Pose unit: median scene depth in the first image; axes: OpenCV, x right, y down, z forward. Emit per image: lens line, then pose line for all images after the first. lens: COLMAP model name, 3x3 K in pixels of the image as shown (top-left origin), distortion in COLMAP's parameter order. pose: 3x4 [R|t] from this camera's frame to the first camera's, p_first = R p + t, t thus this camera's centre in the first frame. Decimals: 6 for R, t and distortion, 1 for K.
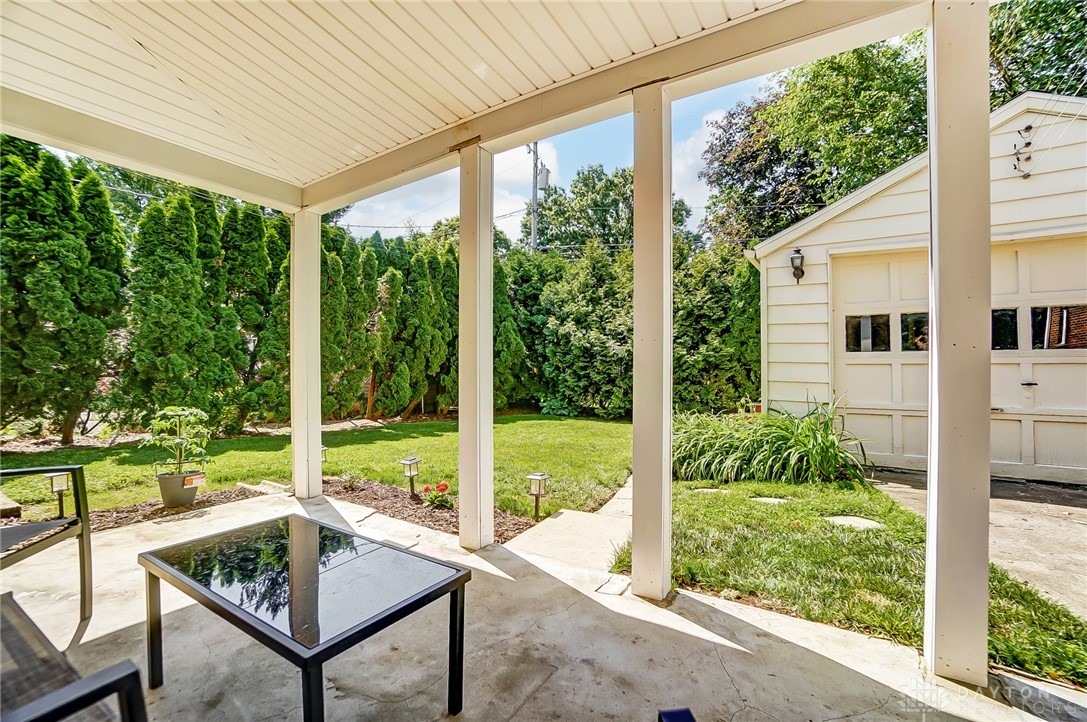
lens RADIAL K [[480.9, 0, 541.0], [0, 480.9, 358.0], [0, 0, 1]] dist [-0.025577, 0.000821]
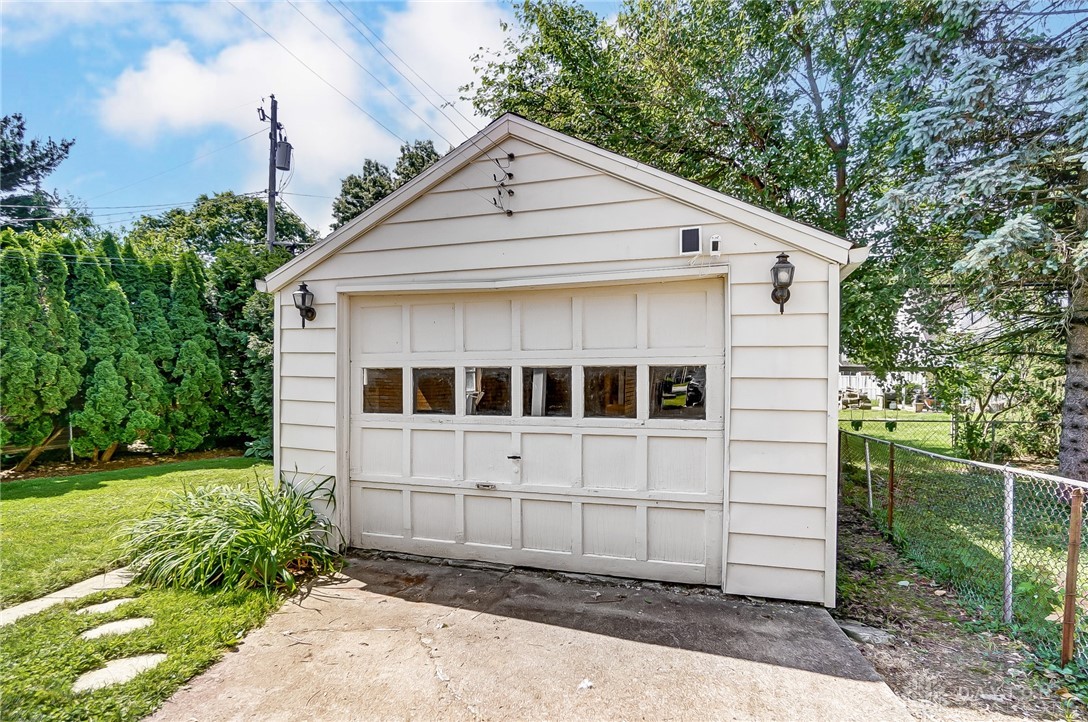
lens RADIAL K [[556.4, 0, 540.6], [0, 556.4, 385.1], [0, 0, 1]] dist [-0.005613, -0.000203]
pose [[0.972910, -0.001988, 0.231178, 0.305897], [-0.005671, 0.999457, 0.032462, -0.039606], [-0.231117, -0.032894, 0.972370, -0.002173]]
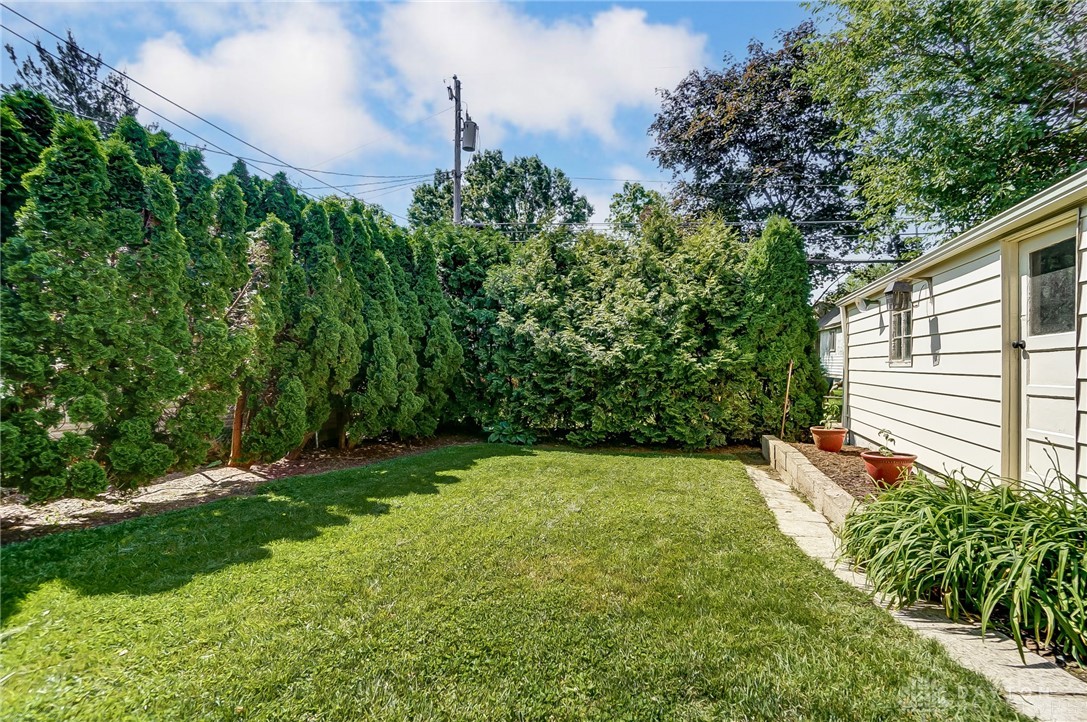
lens RADIAL K [[481.2, 0, 532.3], [0, 481.2, 386.7], [0, 0, 1]] dist [-0.022666, 0.000817]
pose [[0.971248, -0.014254, 0.237641, -0.125534], [0.002990, 0.998858, 0.047693, -0.005390], [-0.238050, -0.045612, 0.970181, 0.303335]]
